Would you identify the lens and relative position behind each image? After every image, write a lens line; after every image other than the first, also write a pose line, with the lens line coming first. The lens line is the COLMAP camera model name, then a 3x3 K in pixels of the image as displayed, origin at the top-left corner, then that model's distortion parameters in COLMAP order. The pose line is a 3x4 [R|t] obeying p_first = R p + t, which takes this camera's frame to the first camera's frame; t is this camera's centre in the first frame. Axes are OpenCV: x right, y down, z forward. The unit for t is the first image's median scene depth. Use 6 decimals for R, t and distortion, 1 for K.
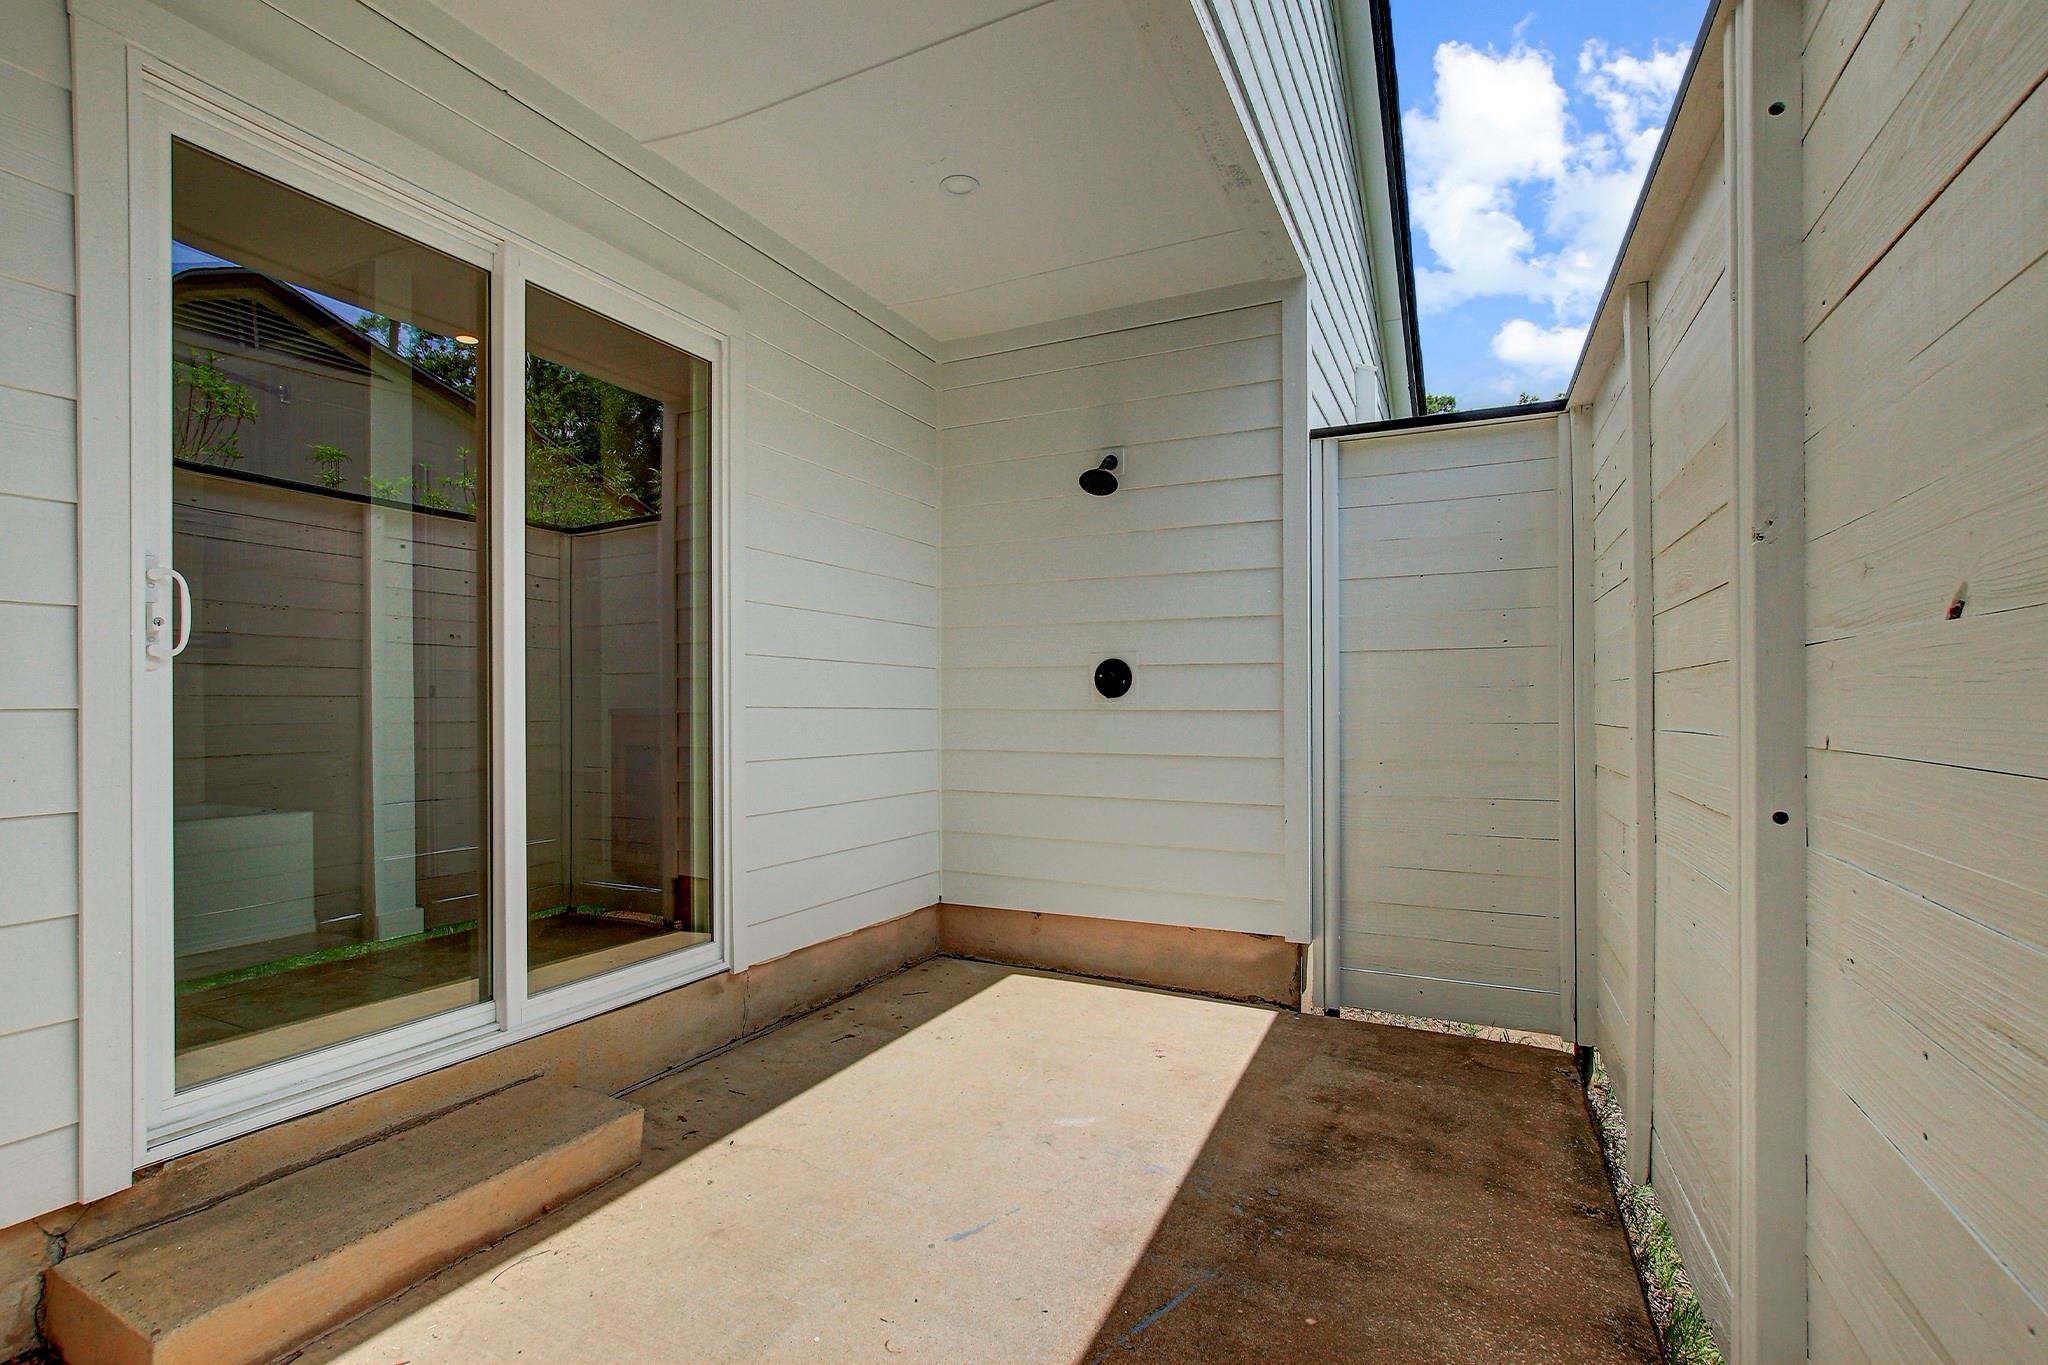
lens RADIAL K [[936.0, 0, 1017.1], [0, 936.0, 695.9], [0, 0, 1]] dist [-0.014566, 0.000429]
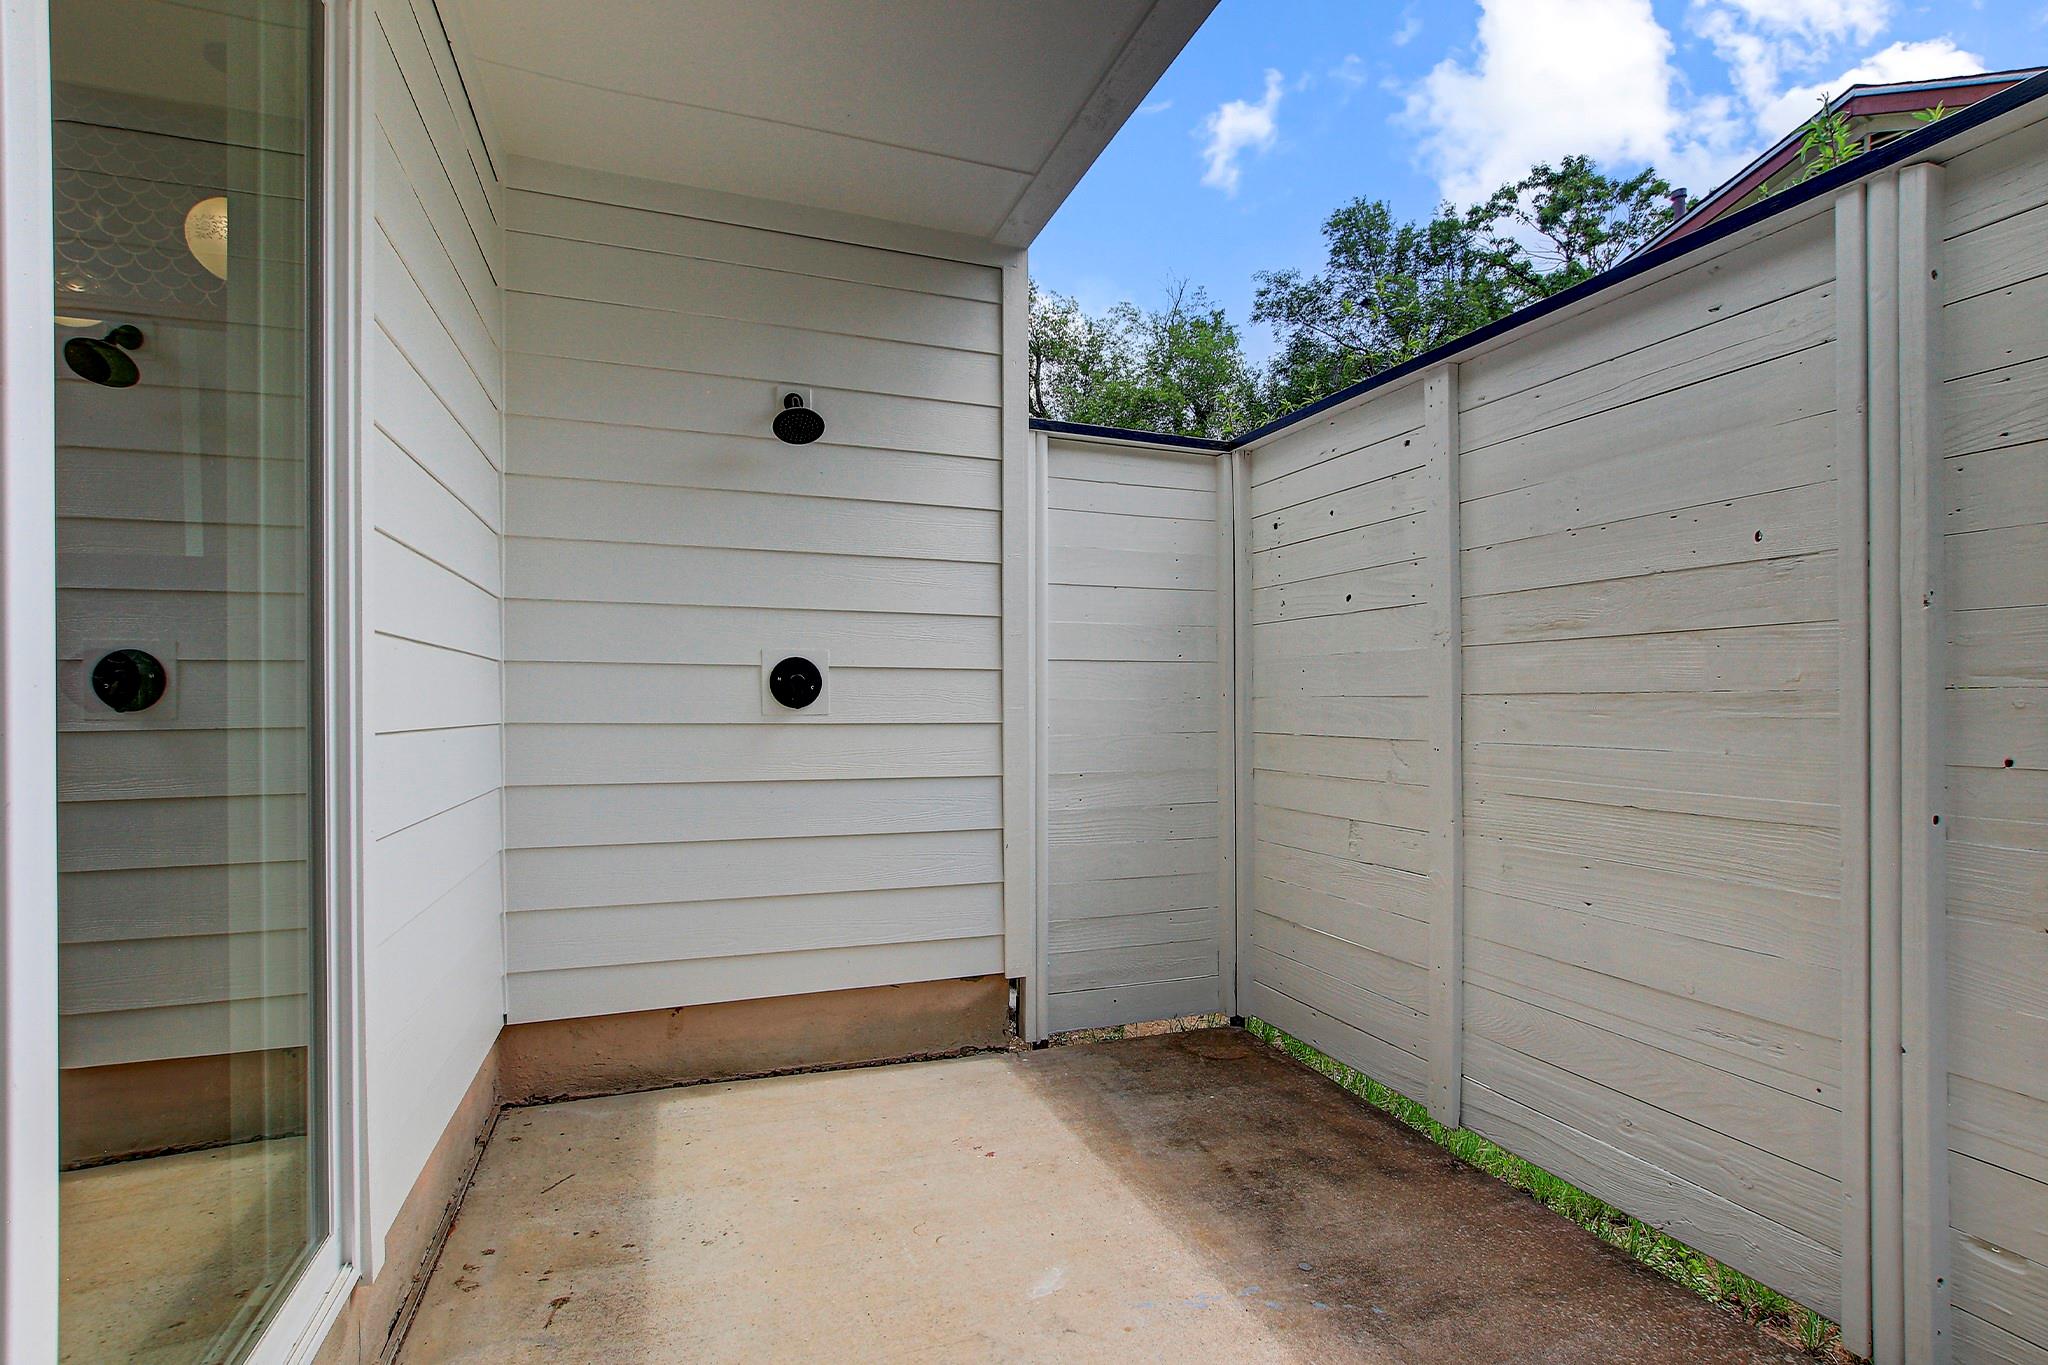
lens RADIAL K [[936.0, 0, 1020.6], [0, 936.0, 696.2], [0, 0, 1]] dist [-0.014566, 0.000429]
pose [[0.694752, 0.007738, 0.719208, -0.352314], [-0.009752, 0.999952, -0.001337, -0.008627], [-0.719183, -0.006085, 0.694794, 0.360193]]
